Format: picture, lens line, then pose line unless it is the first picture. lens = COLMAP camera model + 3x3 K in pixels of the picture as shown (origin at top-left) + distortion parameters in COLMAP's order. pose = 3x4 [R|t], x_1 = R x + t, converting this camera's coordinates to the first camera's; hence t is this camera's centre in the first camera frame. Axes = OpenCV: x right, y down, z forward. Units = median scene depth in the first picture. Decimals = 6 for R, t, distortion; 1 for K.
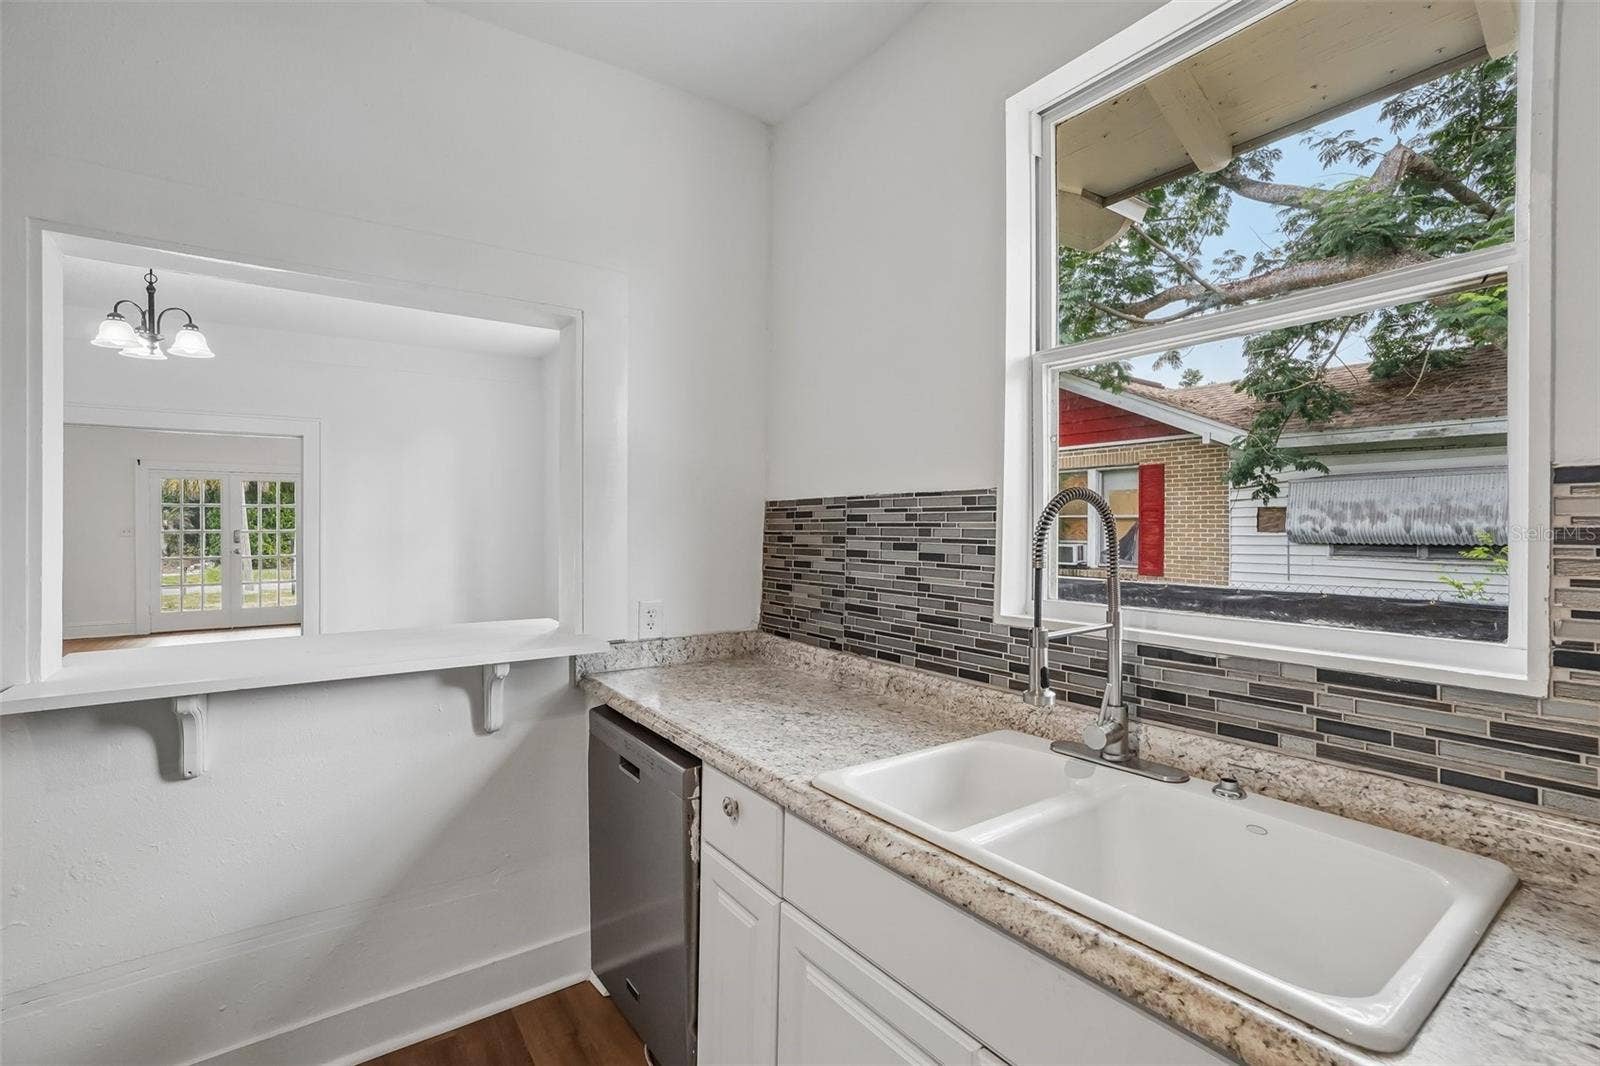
lens RADIAL K [[710.0, 0, 803.8], [0, 710.0, 532.1], [0, 0, 1]] dist [-0.017176, 0.001811]
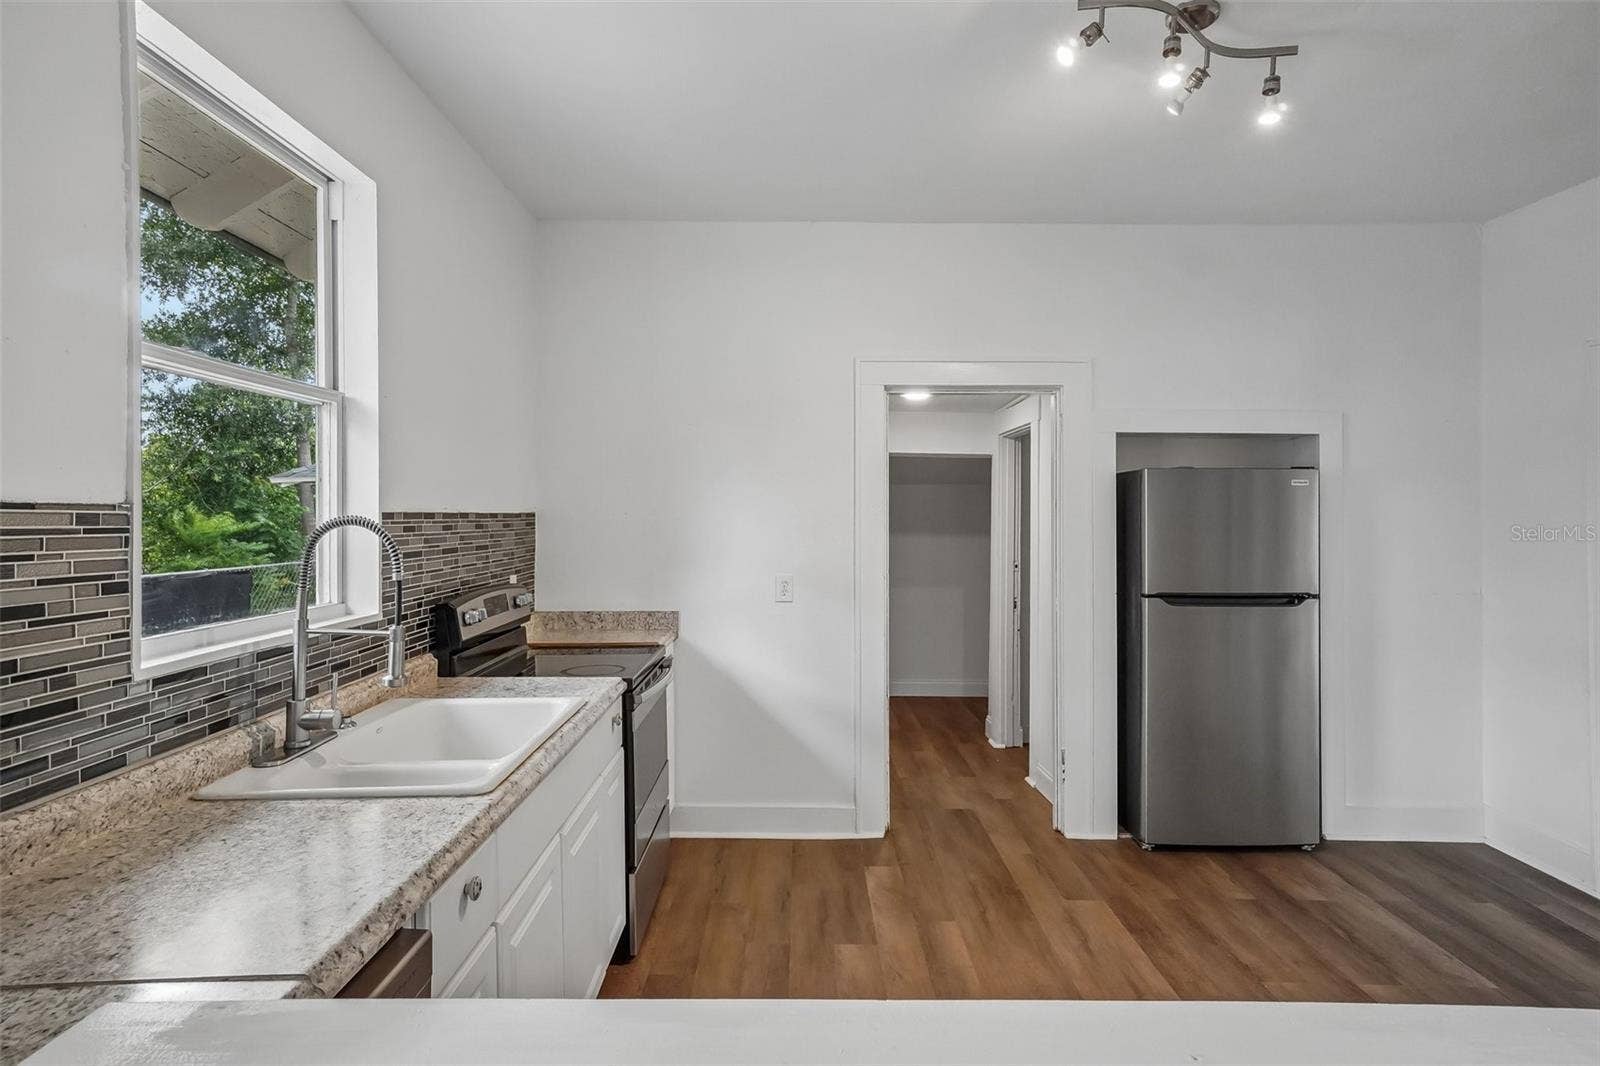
lens RADIAL K [[710.0, 0, 800.8], [0, 710.0, 526.2], [0, 0, 1]] dist [-0.017176, 0.001811]
pose [[-0.809199, -0.002195, 0.587531, -0.628221], [0.005447, 0.999922, 0.011237, -0.036015], [-0.587510, 0.012294, -0.809124, 0.993845]]
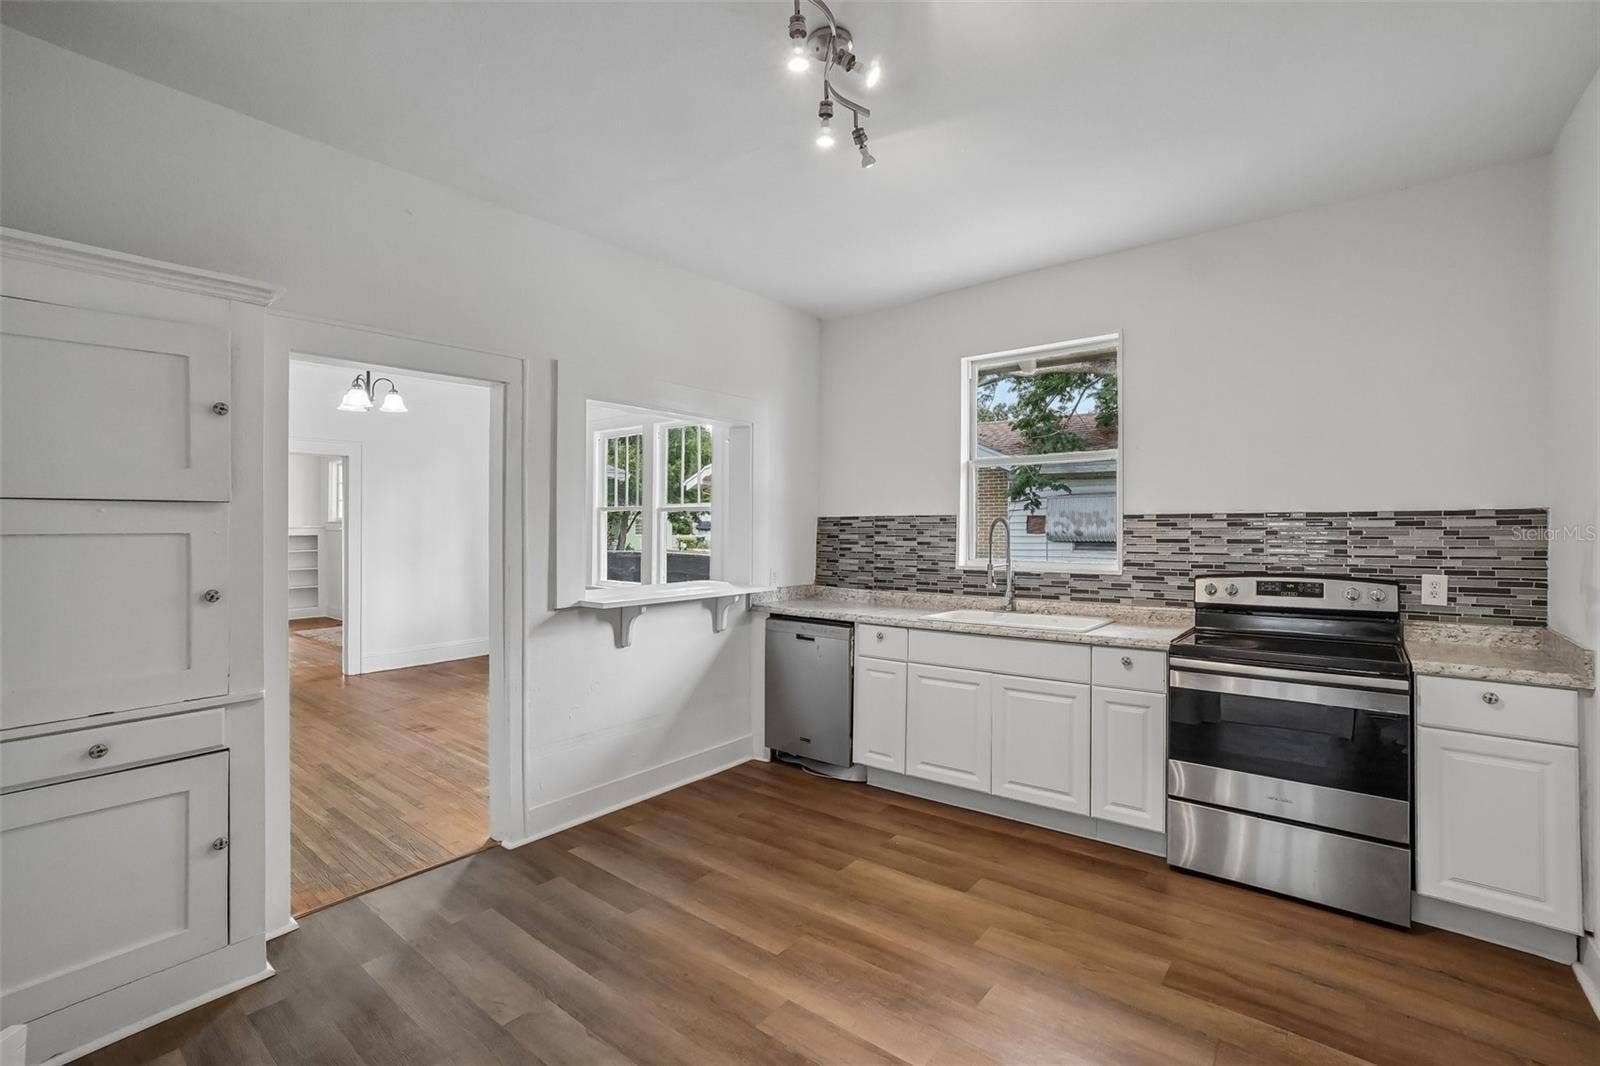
lens RADIAL K [[710.0, 0, 796.8], [0, 710.0, 533.0], [0, 0, 1]] dist [-0.017176, 0.001811]
pose [[0.963464, -0.001544, 0.267833, -0.775768], [0.002244, 0.999995, -0.002305, 0.005204], [-0.267828, 0.002822, 0.963463, -1.033854]]
